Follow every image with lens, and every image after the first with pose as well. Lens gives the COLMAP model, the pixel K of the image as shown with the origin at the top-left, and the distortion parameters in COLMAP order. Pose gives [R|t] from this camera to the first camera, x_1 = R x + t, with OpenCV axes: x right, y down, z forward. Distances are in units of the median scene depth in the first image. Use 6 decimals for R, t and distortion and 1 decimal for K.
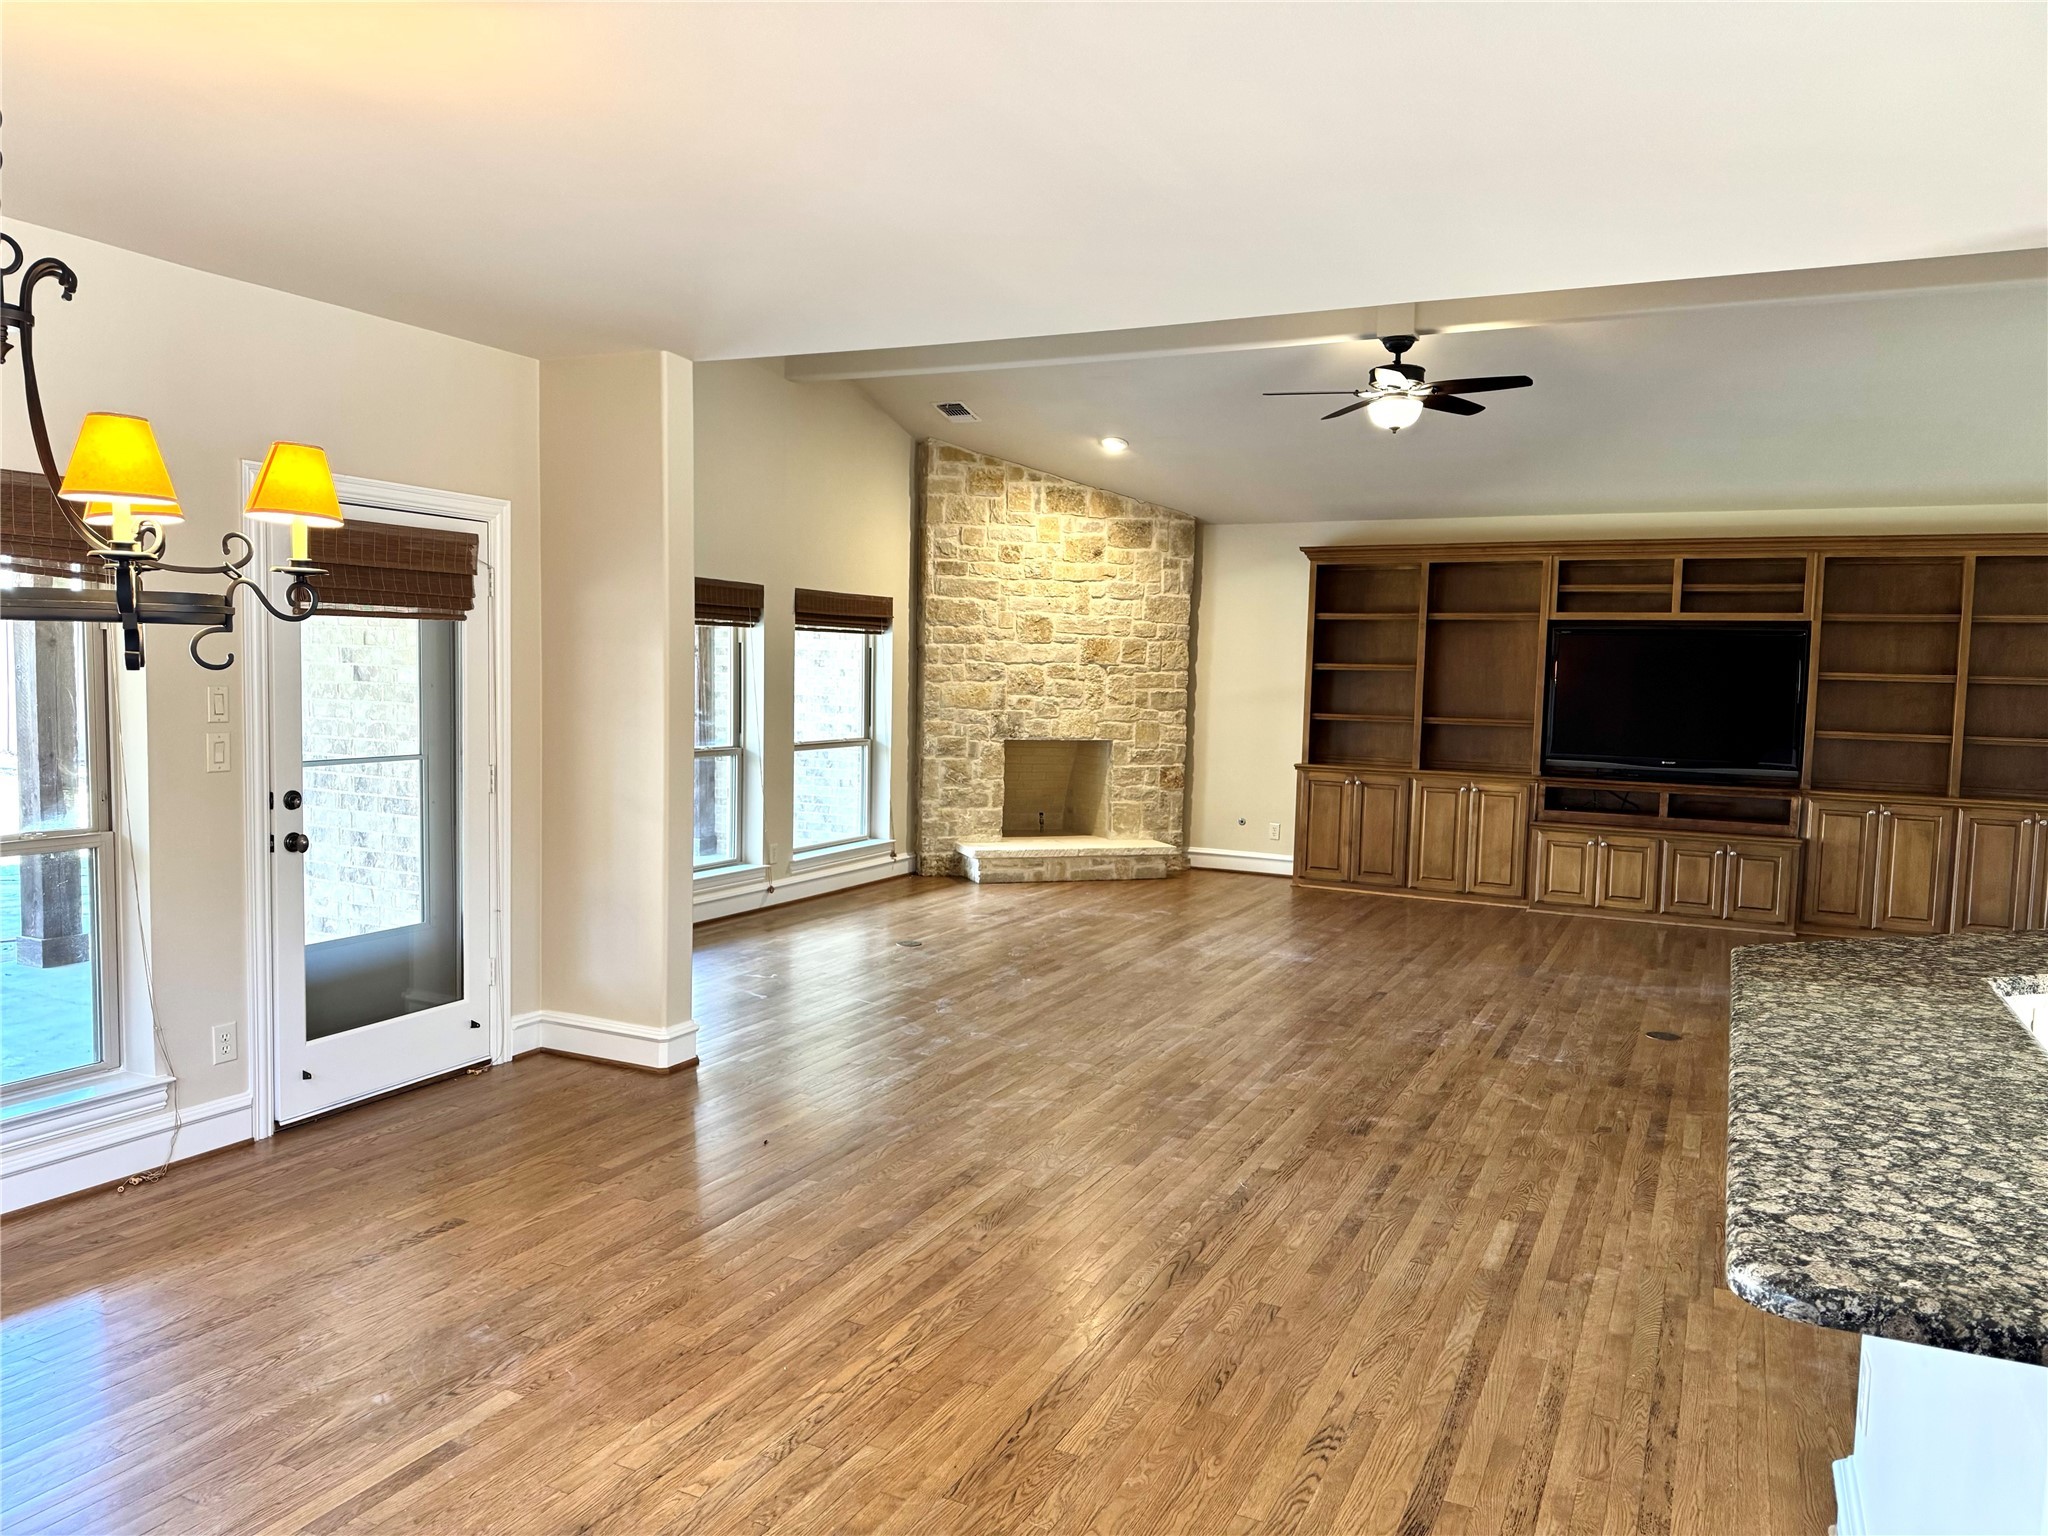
lens RADIAL K [[1452.6, 0, 1024.0], [0, 1452.6, 768.0], [0, 0, 1]] dist [0.024278, -0.014193]
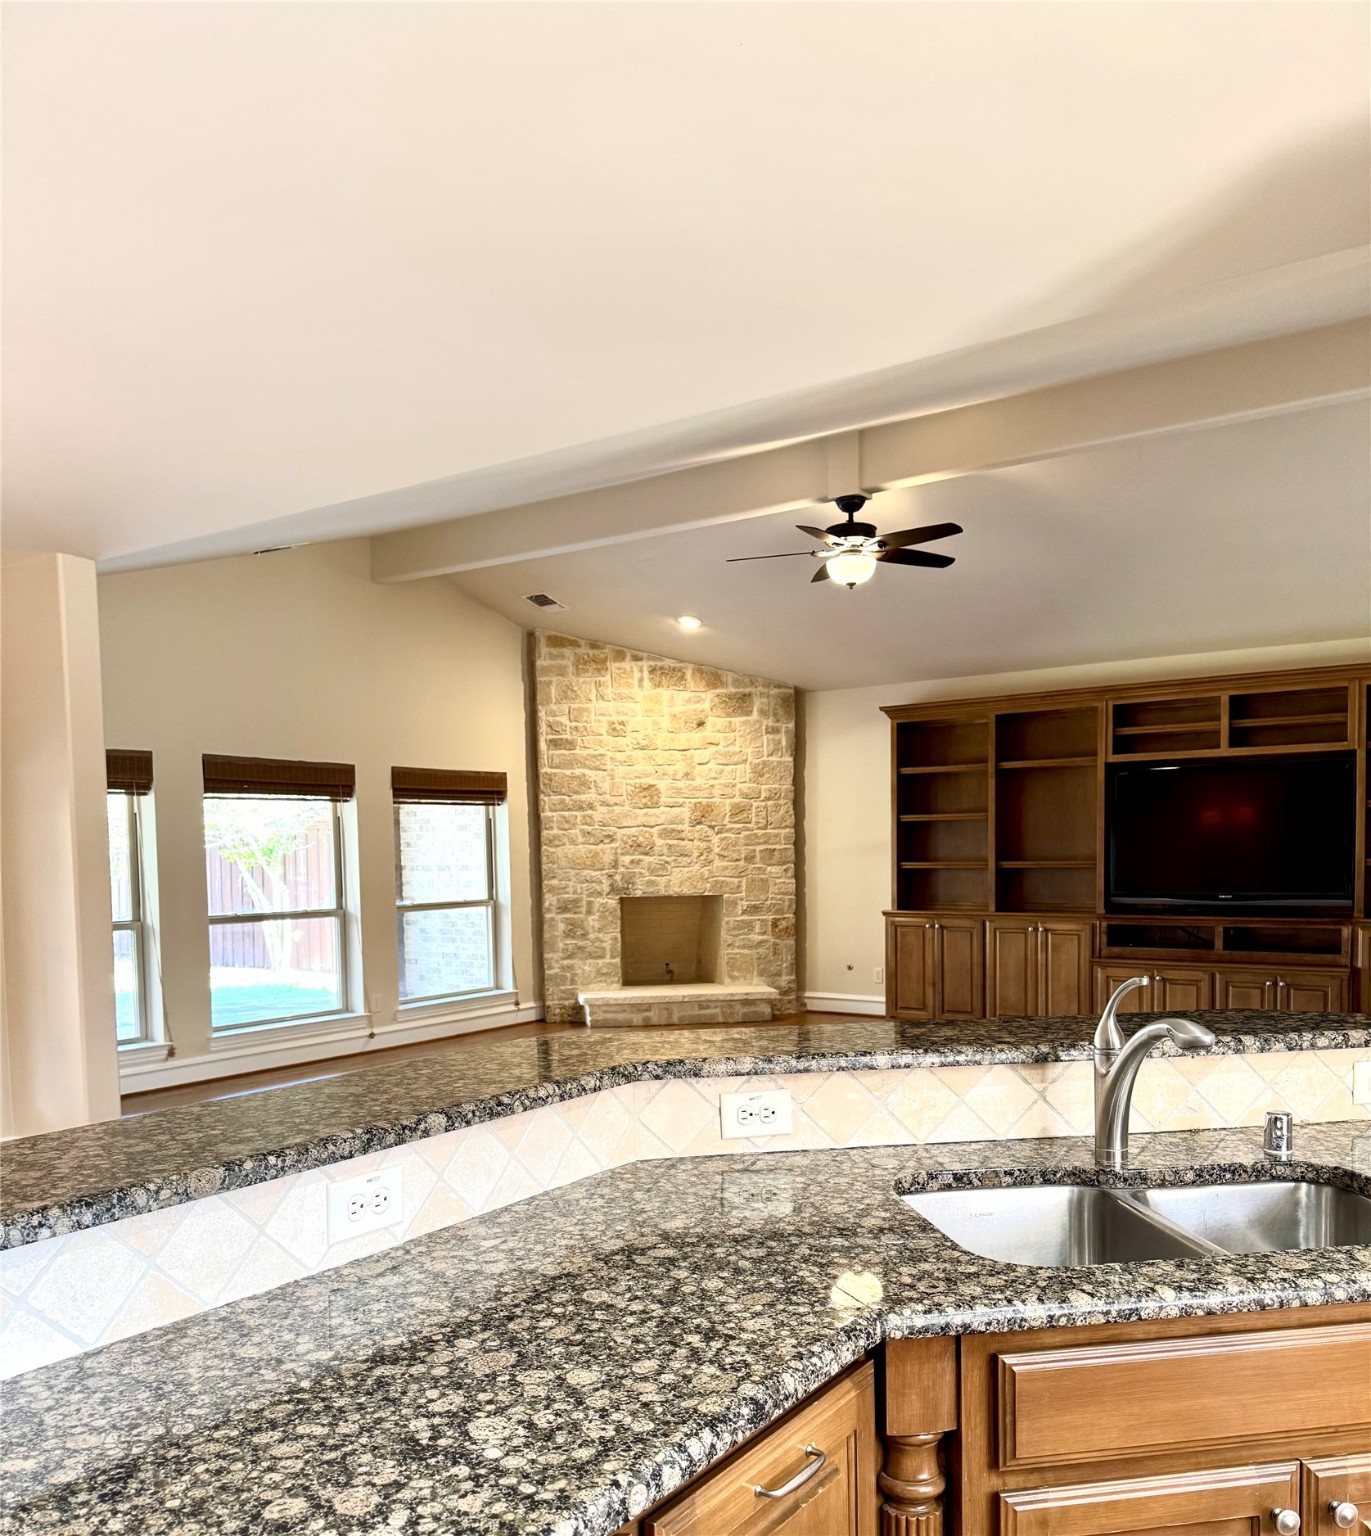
lens RADIAL K [[1296.2, 0, 684.8], [0, 1296.2, 903.0], [0, 0, 1]] dist [0.033169, 0.002423]
pose [[0.986493, -0.032232, -0.160603, 0.195674], [0.028010, 0.999202, -0.028487, 0.014515], [0.161393, 0.023604, 0.986608, 0.041272]]
